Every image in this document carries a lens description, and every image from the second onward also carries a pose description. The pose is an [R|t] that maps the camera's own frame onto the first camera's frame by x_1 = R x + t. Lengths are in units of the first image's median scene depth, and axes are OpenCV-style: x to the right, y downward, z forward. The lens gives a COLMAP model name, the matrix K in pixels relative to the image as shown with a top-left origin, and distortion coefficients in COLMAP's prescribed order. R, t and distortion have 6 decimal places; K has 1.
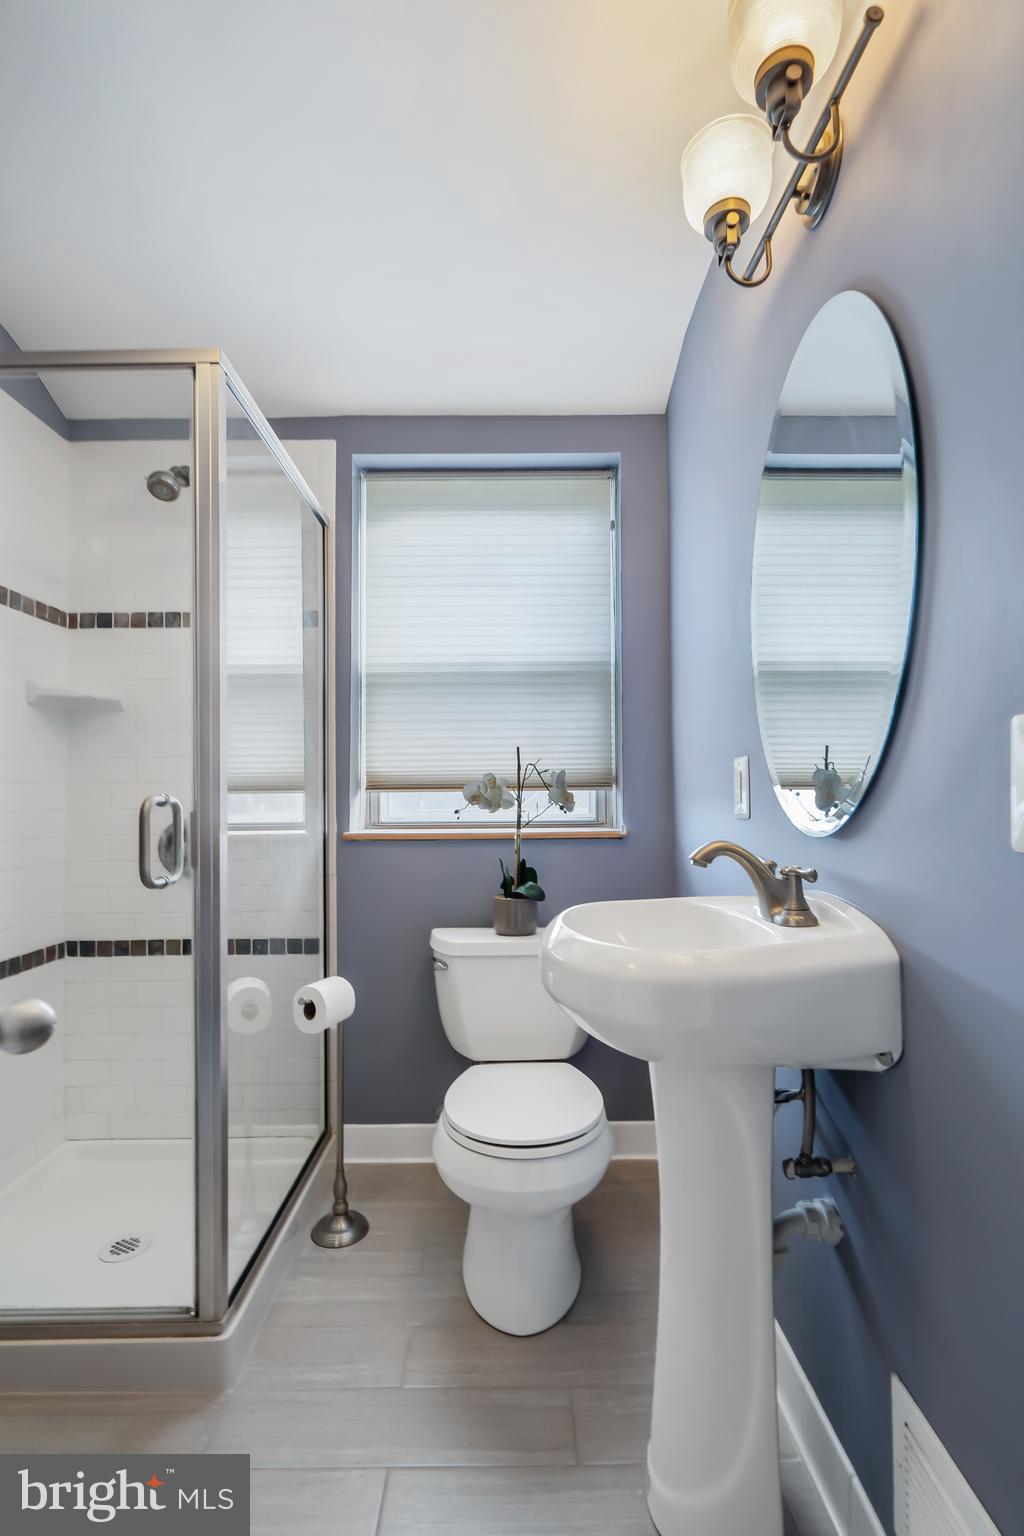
lens RADIAL K [[688.7, 0, 526.5], [0, 688.7, 788.2], [0, 0, 1]] dist [-0.004520, 0.003676]
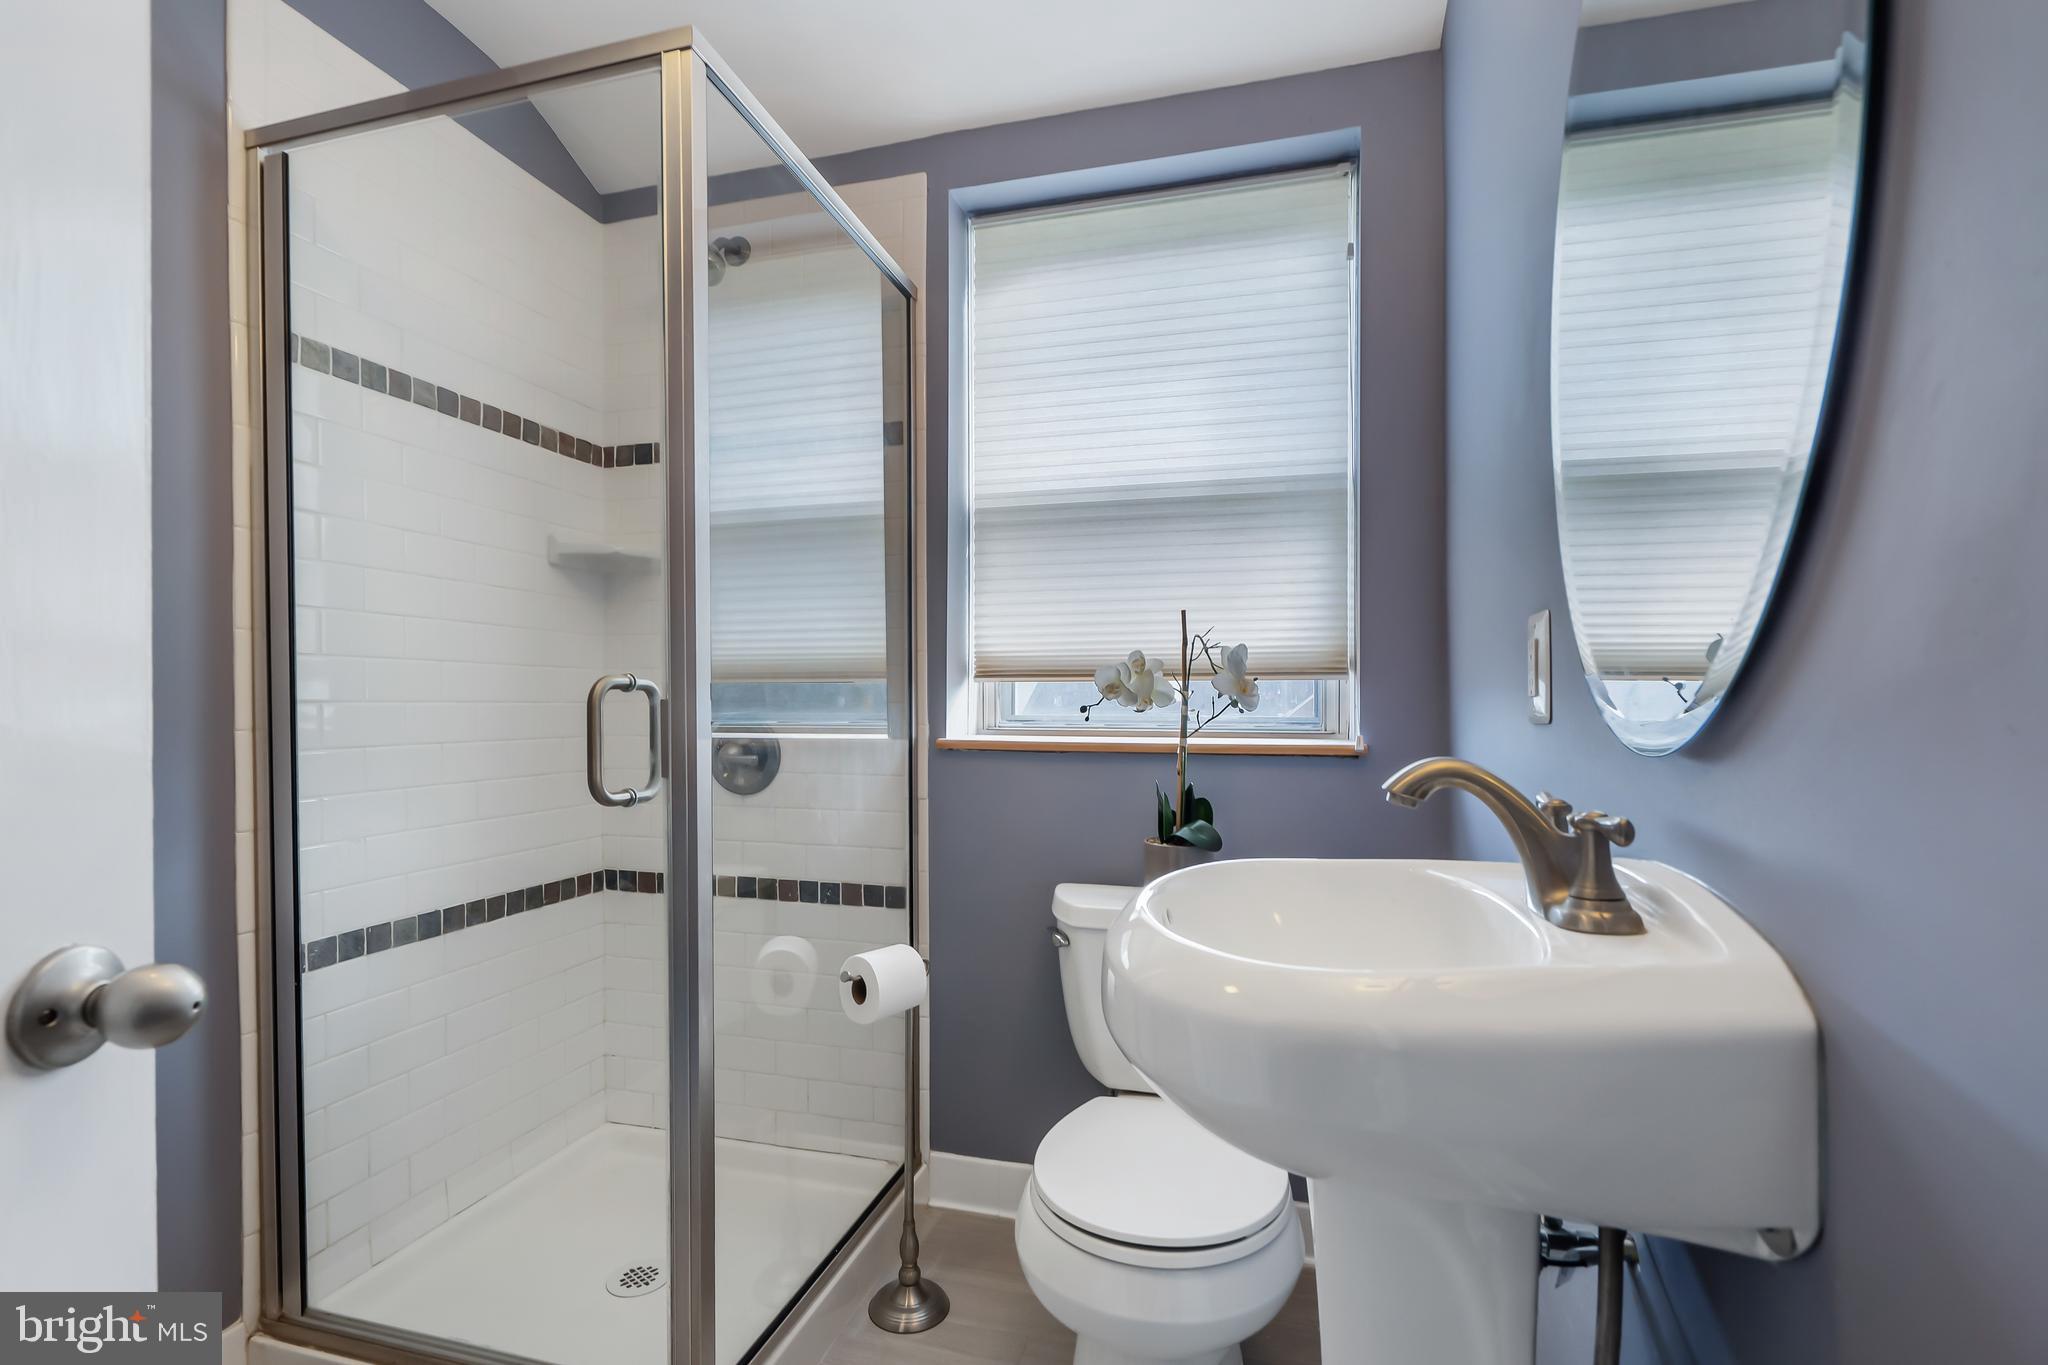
lens RADIAL K [[918.3, 0, 1060.0], [0, 918.3, 706.0], [0, 0, 1]] dist [-0.004520, 0.003676]
pose [[0.961784, 0.011031, -0.273586, 0.115467], [-0.006697, 0.999837, 0.016768, 0.016018], [0.273727, -0.014295, 0.961701, 0.146756]]
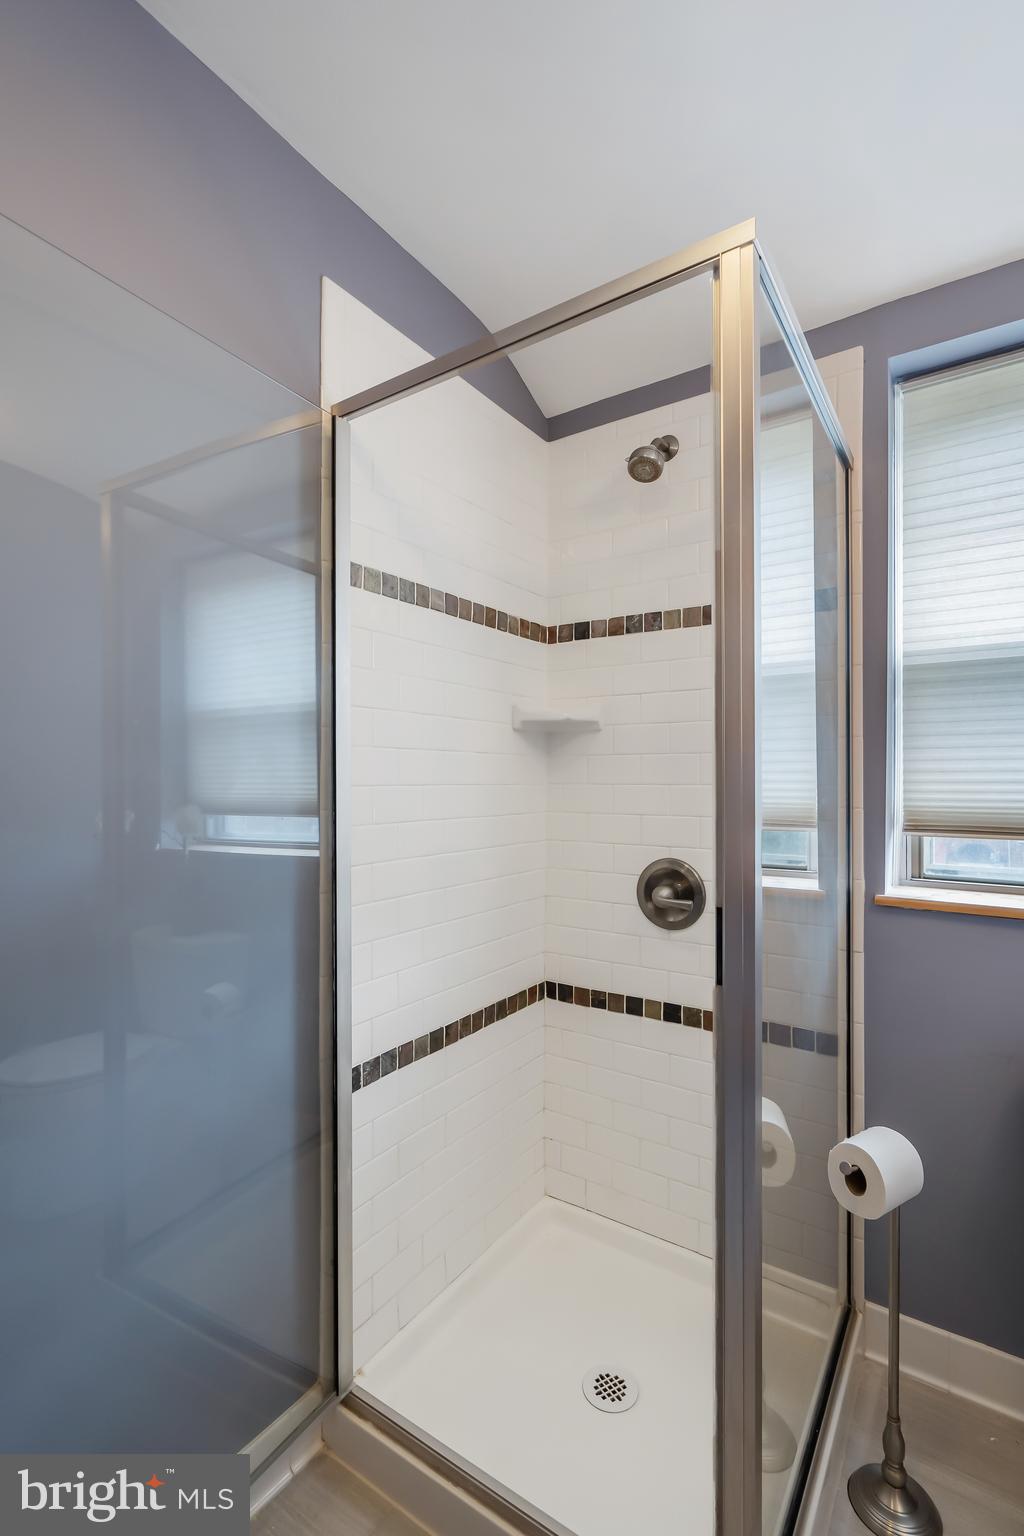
lens RADIAL K [[688.7, 0, 527.6], [0, 688.7, 751.0], [0, 0, 1]] dist [-0.004520, 0.003676]
pose [[0.828575, -0.004681, -0.559858, -0.175802], [-0.000109, 0.999964, -0.008521, -0.082296], [0.559877, 0.007121, 0.828545, 0.224682]]
